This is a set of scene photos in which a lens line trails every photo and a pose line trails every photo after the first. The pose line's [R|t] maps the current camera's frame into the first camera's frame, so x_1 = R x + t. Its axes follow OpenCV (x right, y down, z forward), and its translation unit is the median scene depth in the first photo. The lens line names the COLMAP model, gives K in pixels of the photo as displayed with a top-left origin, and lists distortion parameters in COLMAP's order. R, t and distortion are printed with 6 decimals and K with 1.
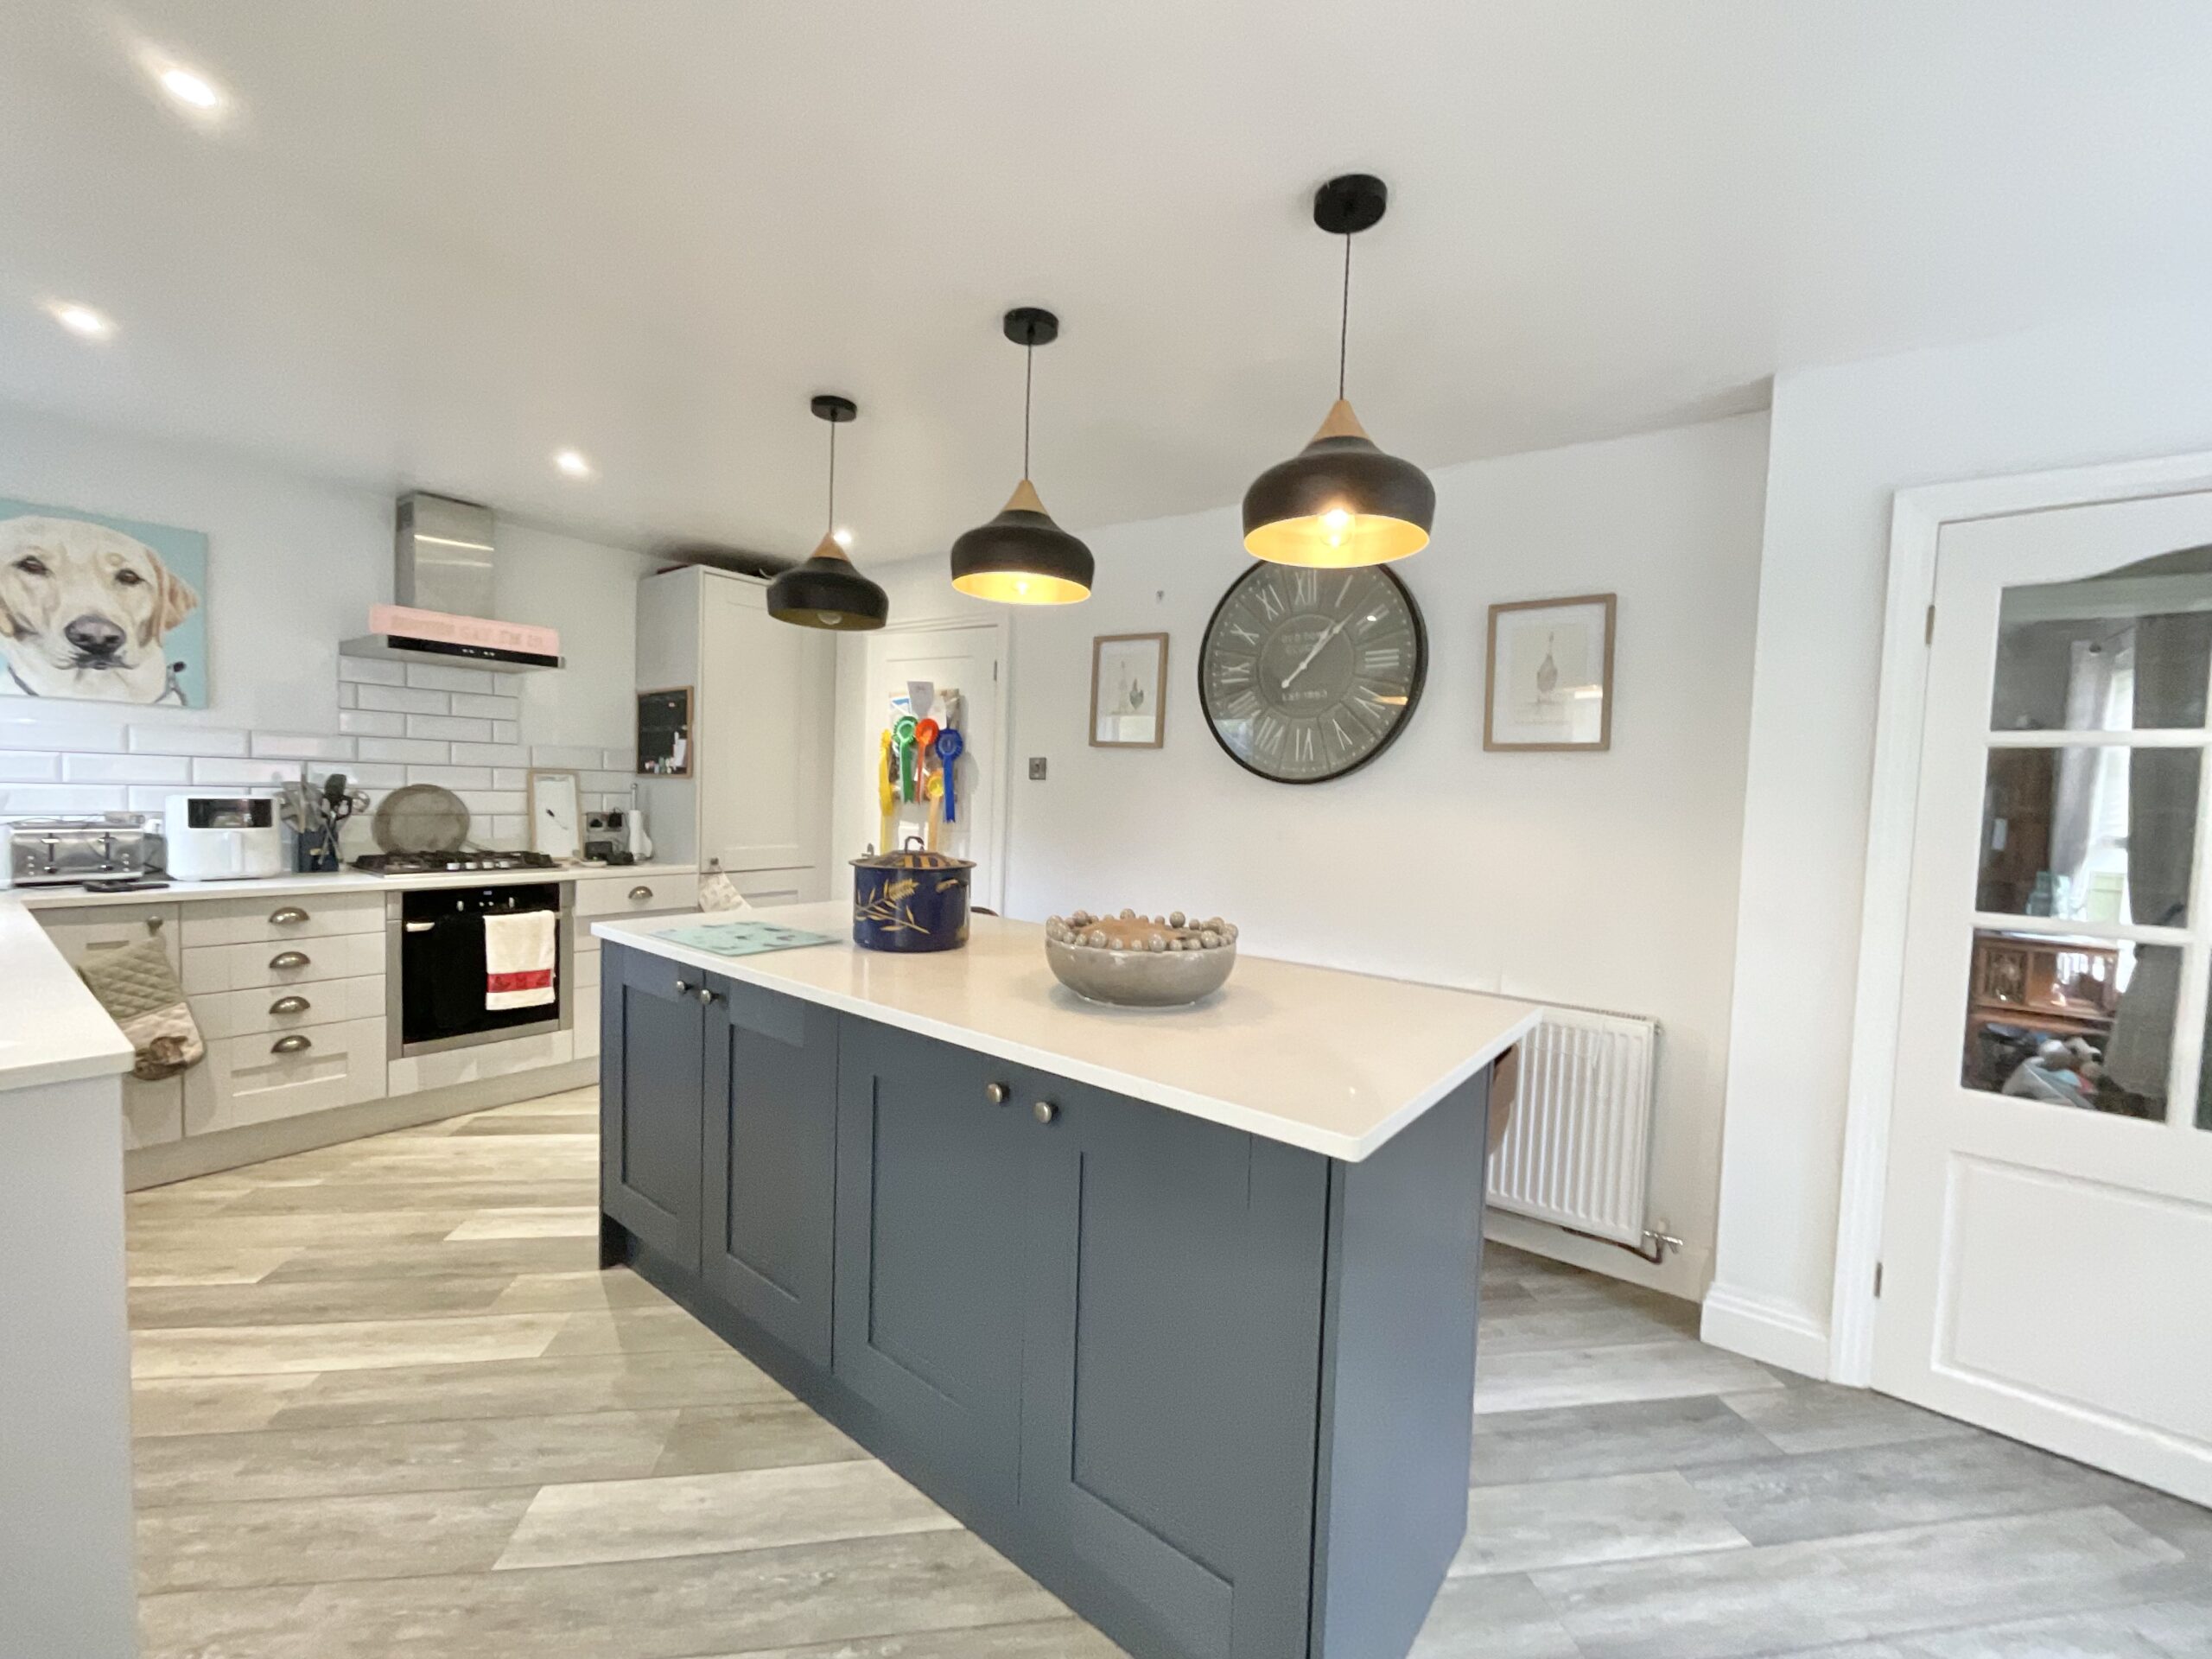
lens RADIAL K [[897.6, 0, 1098.8], [0, 897.6, 836.6], [0, 0, 1]] dist [0.000039, 0.000047]
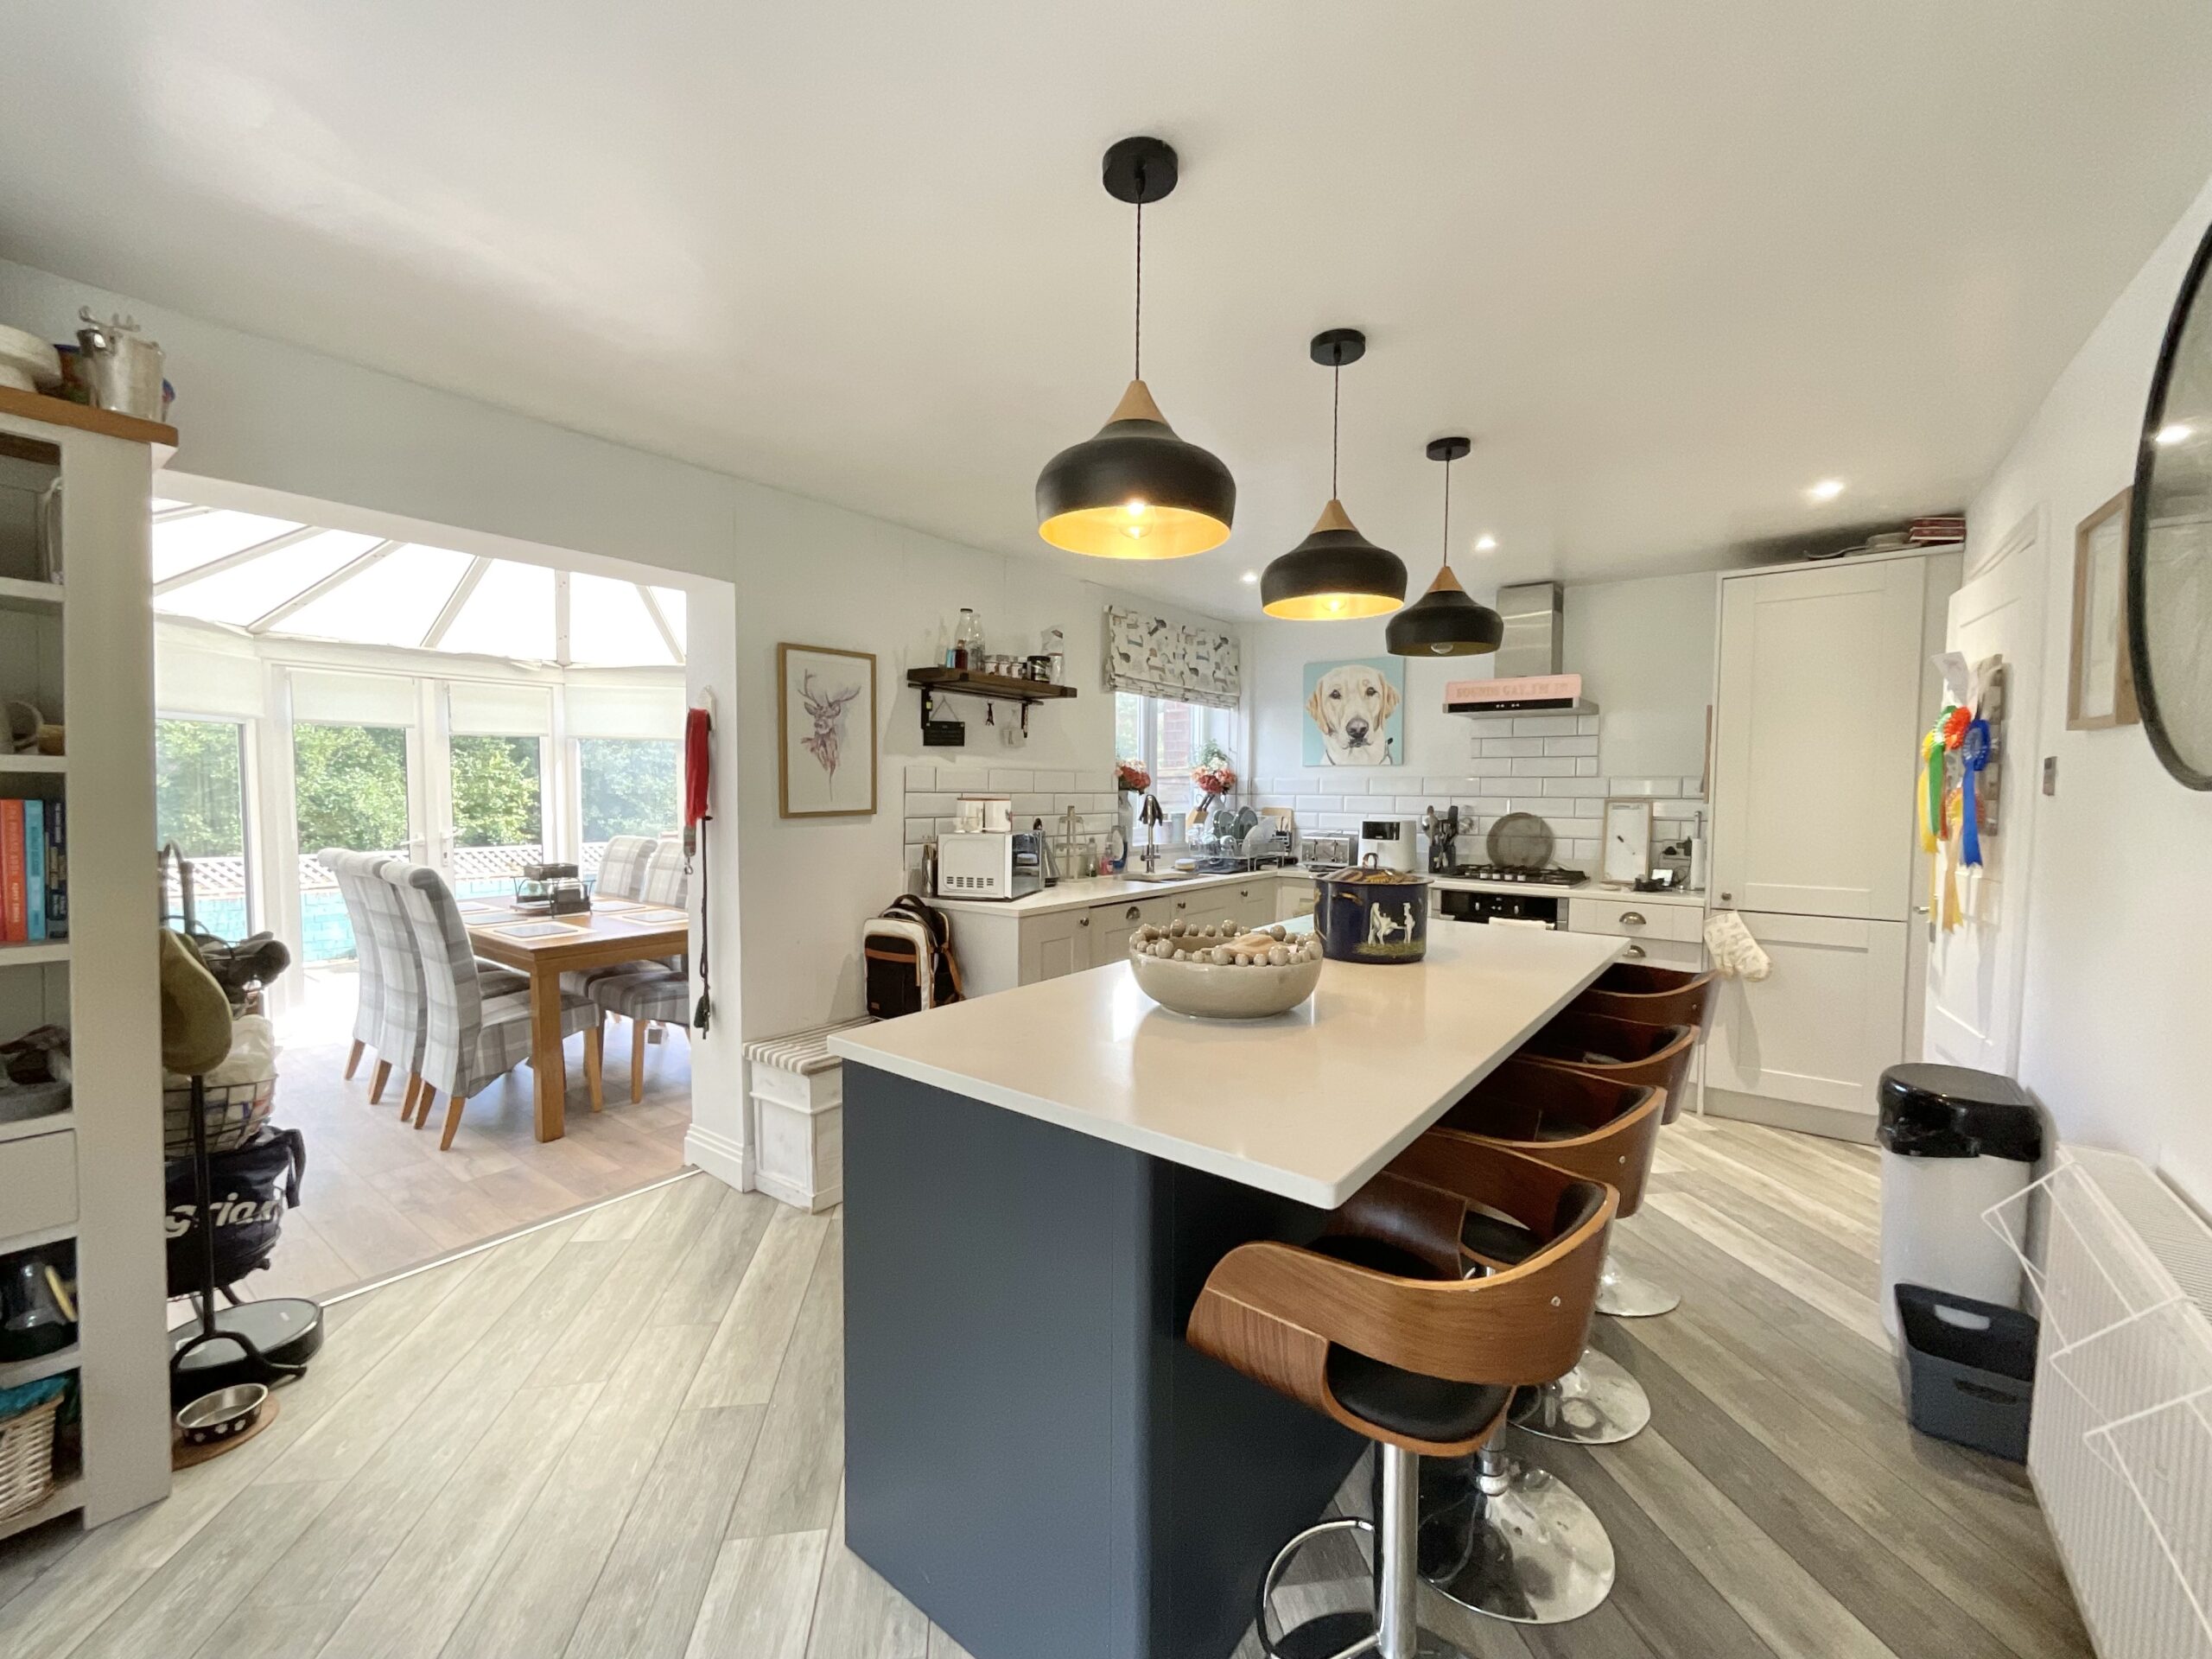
lens RADIAL K [[897.6, 0, 1103.8], [0, 897.6, 834.4], [0, 0, 1]] dist [0.000039, 0.000047]
pose [[0.014501, 0.017588, -0.999740, 0.519114], [-0.058143, 0.998168, 0.016717, -0.014778], [0.998203, 0.057886, 0.015497, 0.408166]]
